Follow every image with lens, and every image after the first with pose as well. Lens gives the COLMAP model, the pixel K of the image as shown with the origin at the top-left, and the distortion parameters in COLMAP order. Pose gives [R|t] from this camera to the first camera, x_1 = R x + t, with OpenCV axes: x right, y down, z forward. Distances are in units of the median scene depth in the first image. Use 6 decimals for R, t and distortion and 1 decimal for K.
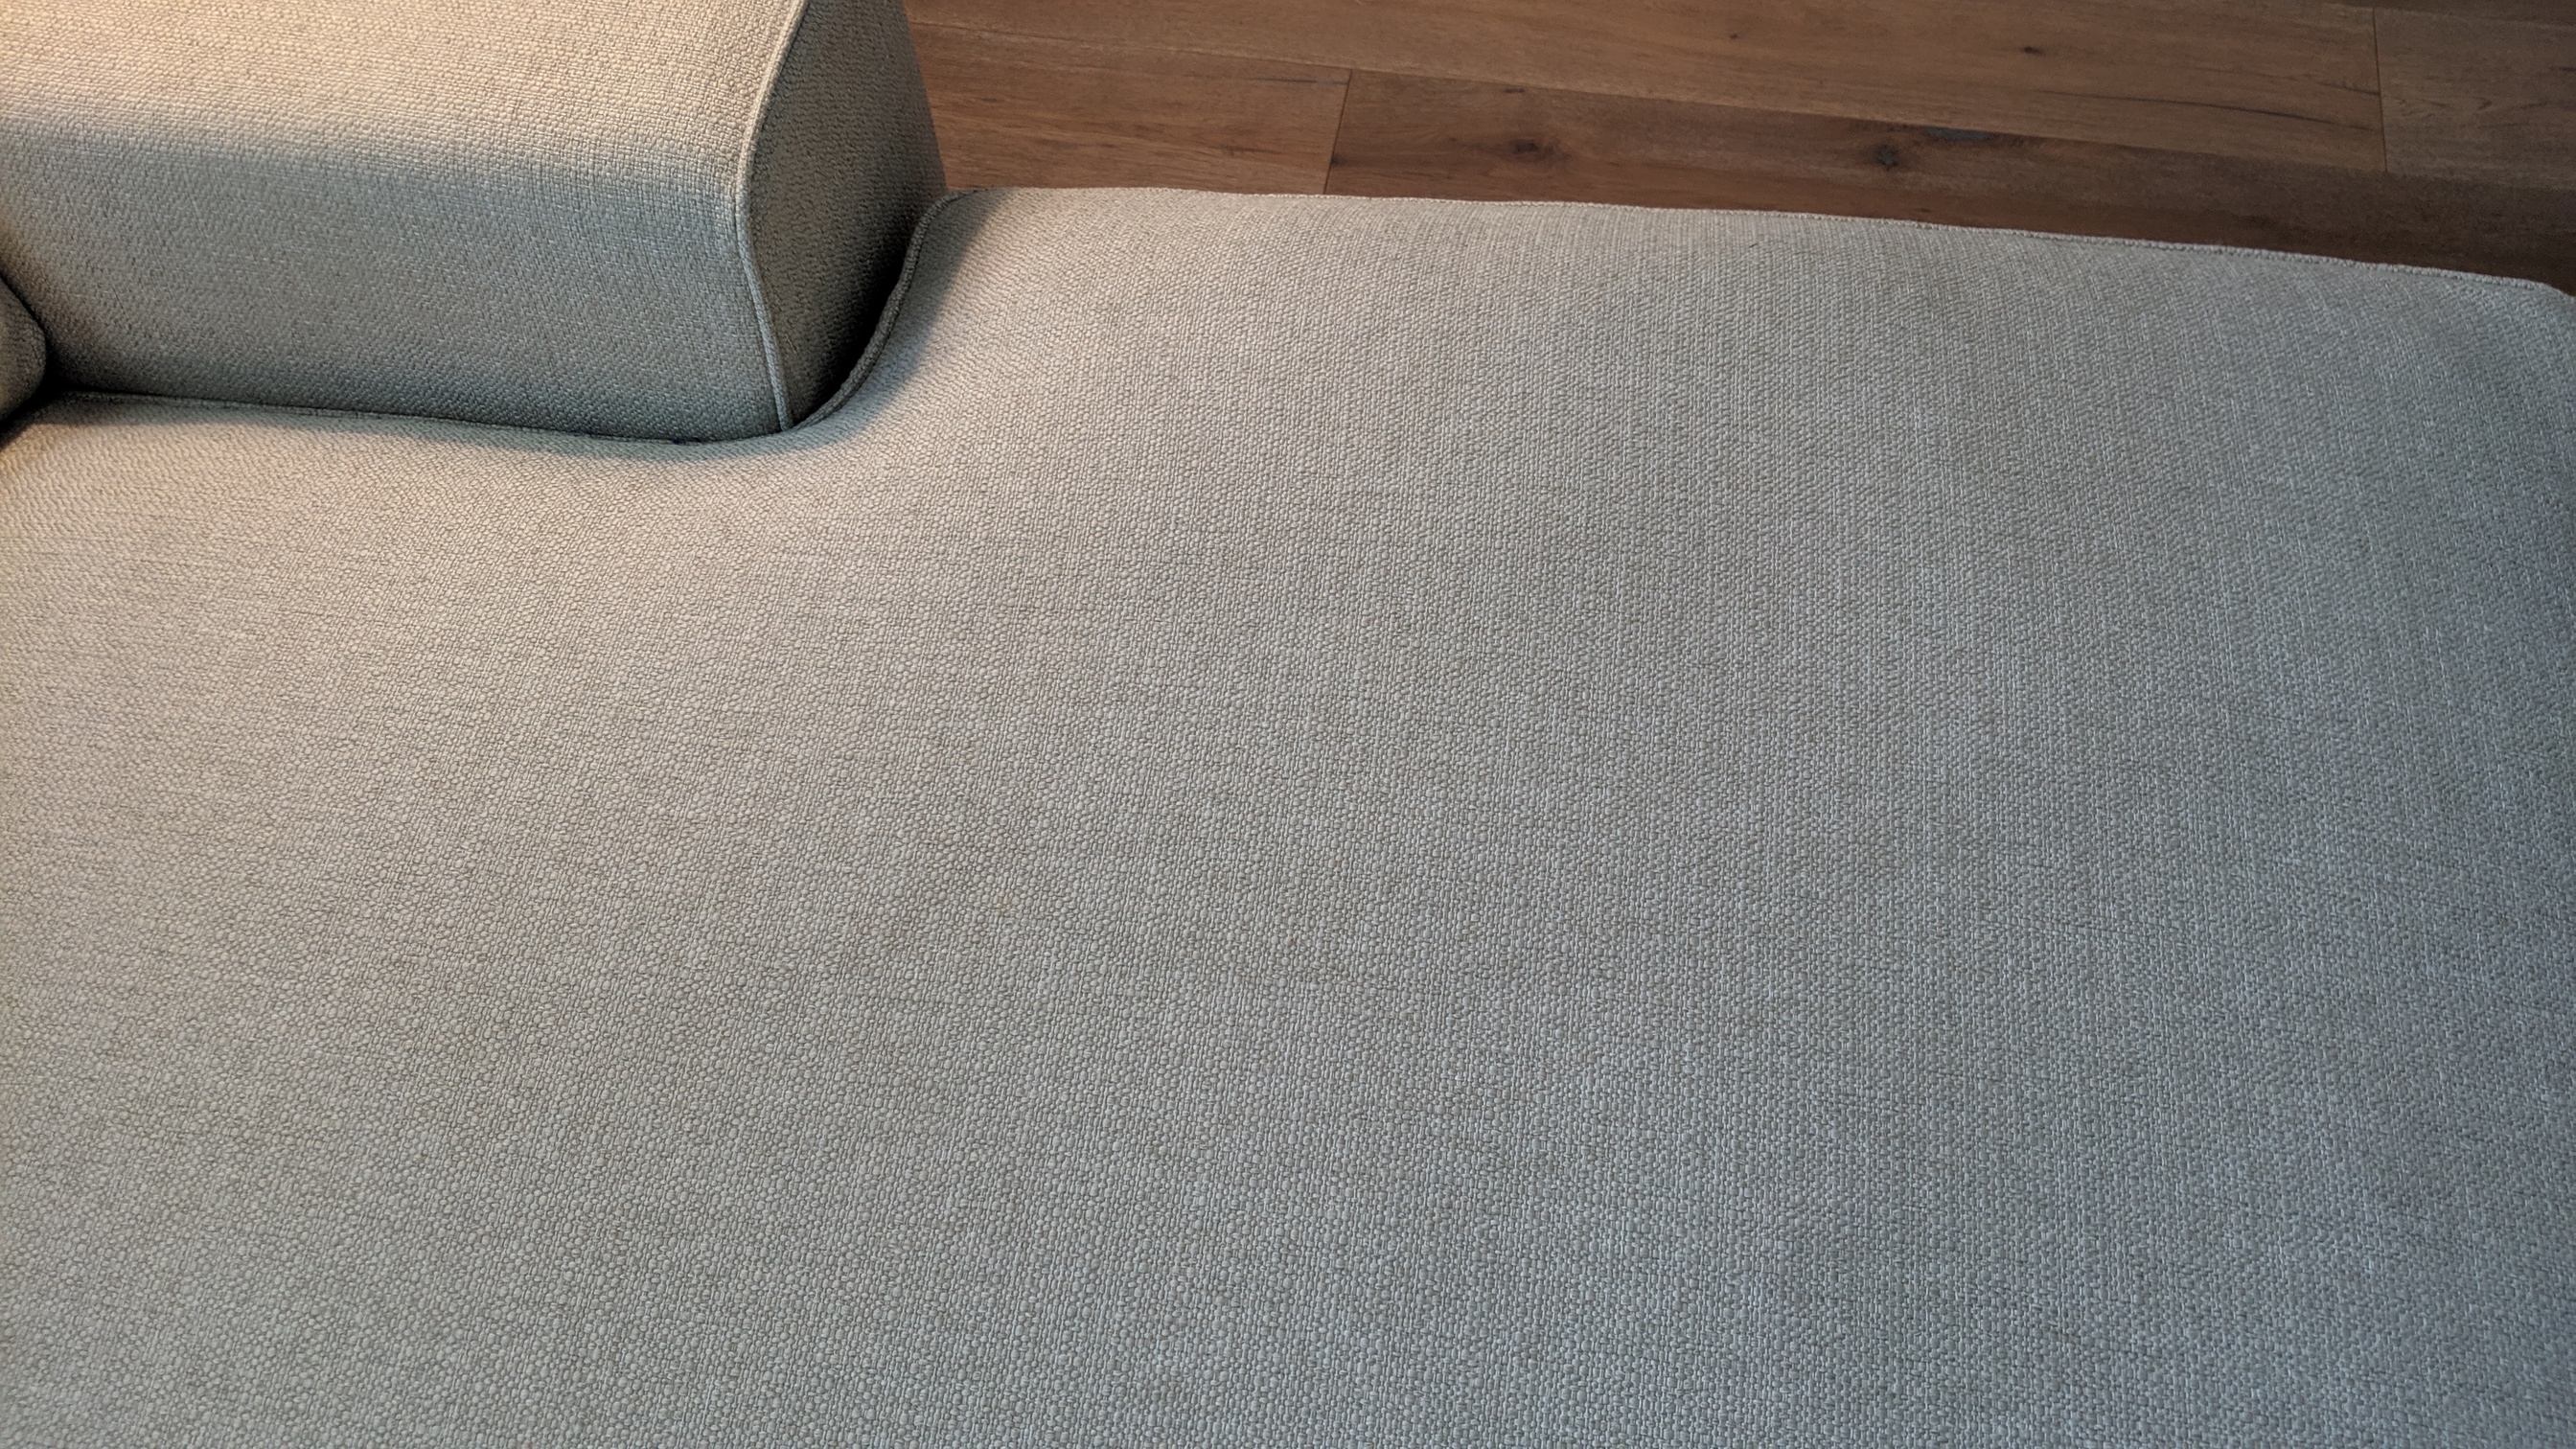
lens RADIAL K [[2052.6, 0, 1281.2], [0, 2052.6, 730.6], [0, 0, 1]] dist [0.029862, -0.022904]
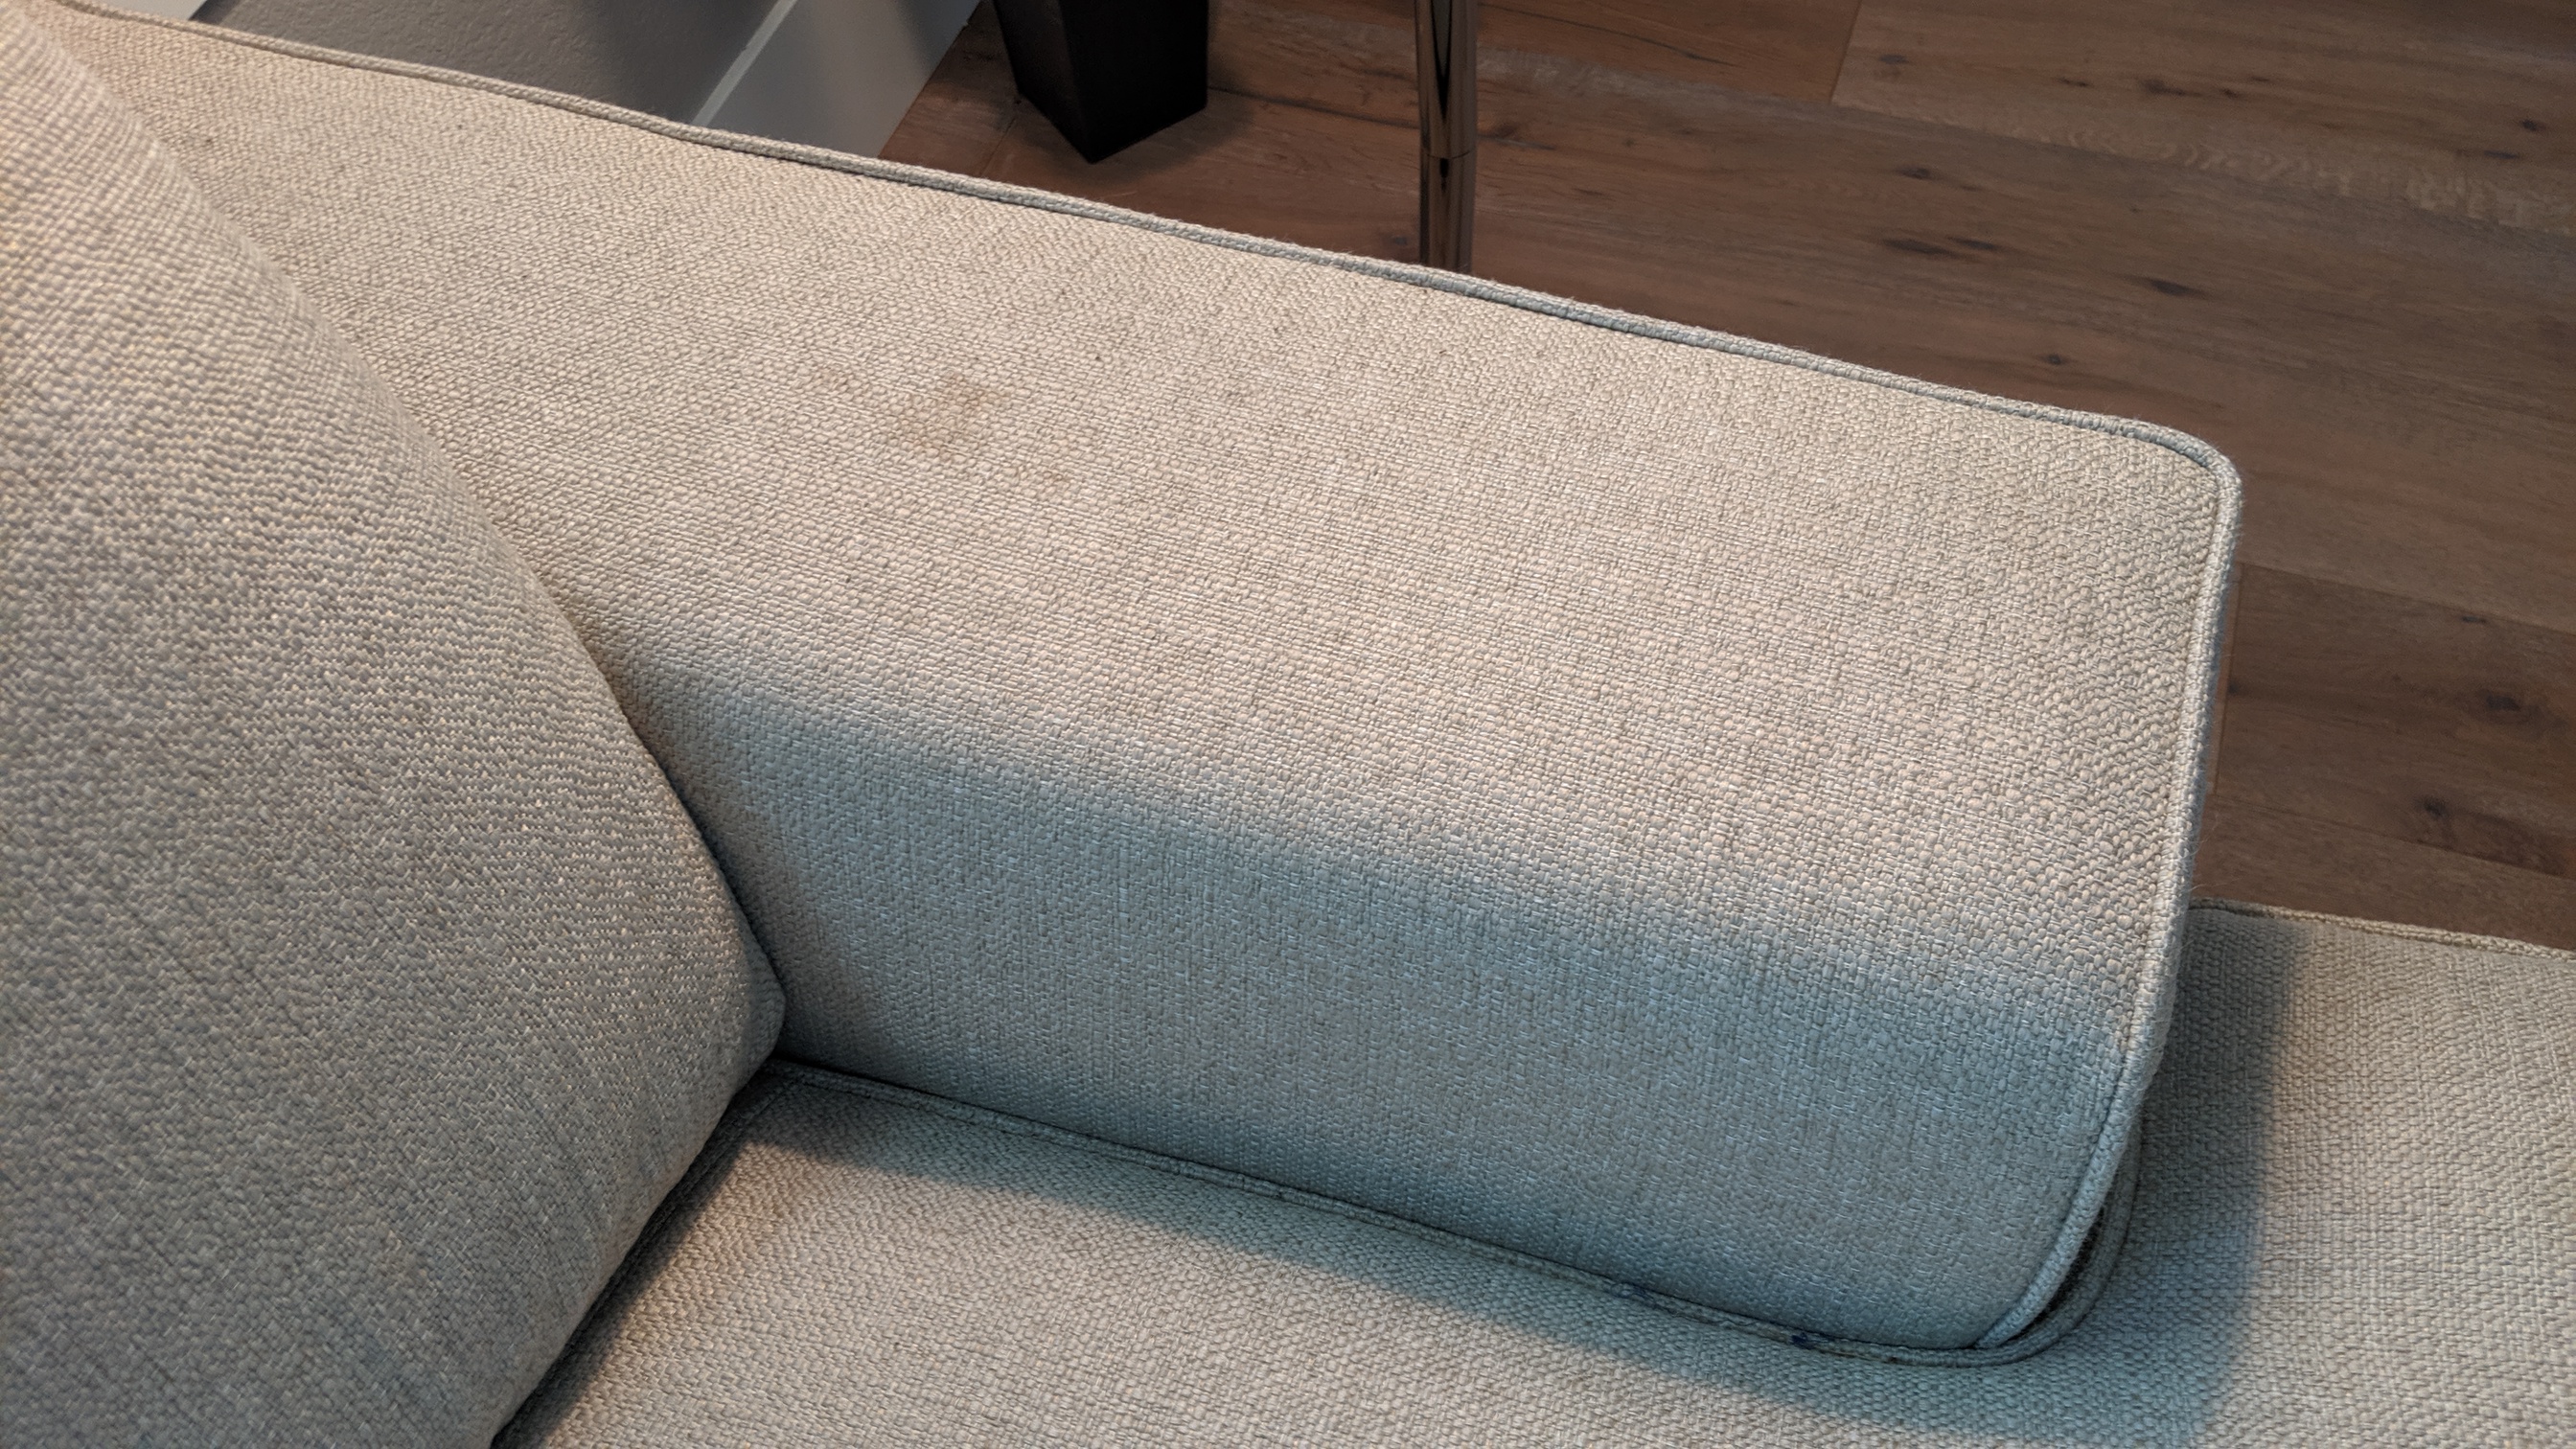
lens RADIAL K [[2052.6, 0, 1293.4], [0, 2052.6, 720.5], [0, 0, 1]] dist [0.029862, -0.022904]
pose [[0.991248, 0.120028, -0.054967, -0.417186], [-0.124644, 0.988102, -0.090100, -0.238837], [0.043498, 0.096162, 0.994415, 0.367452]]
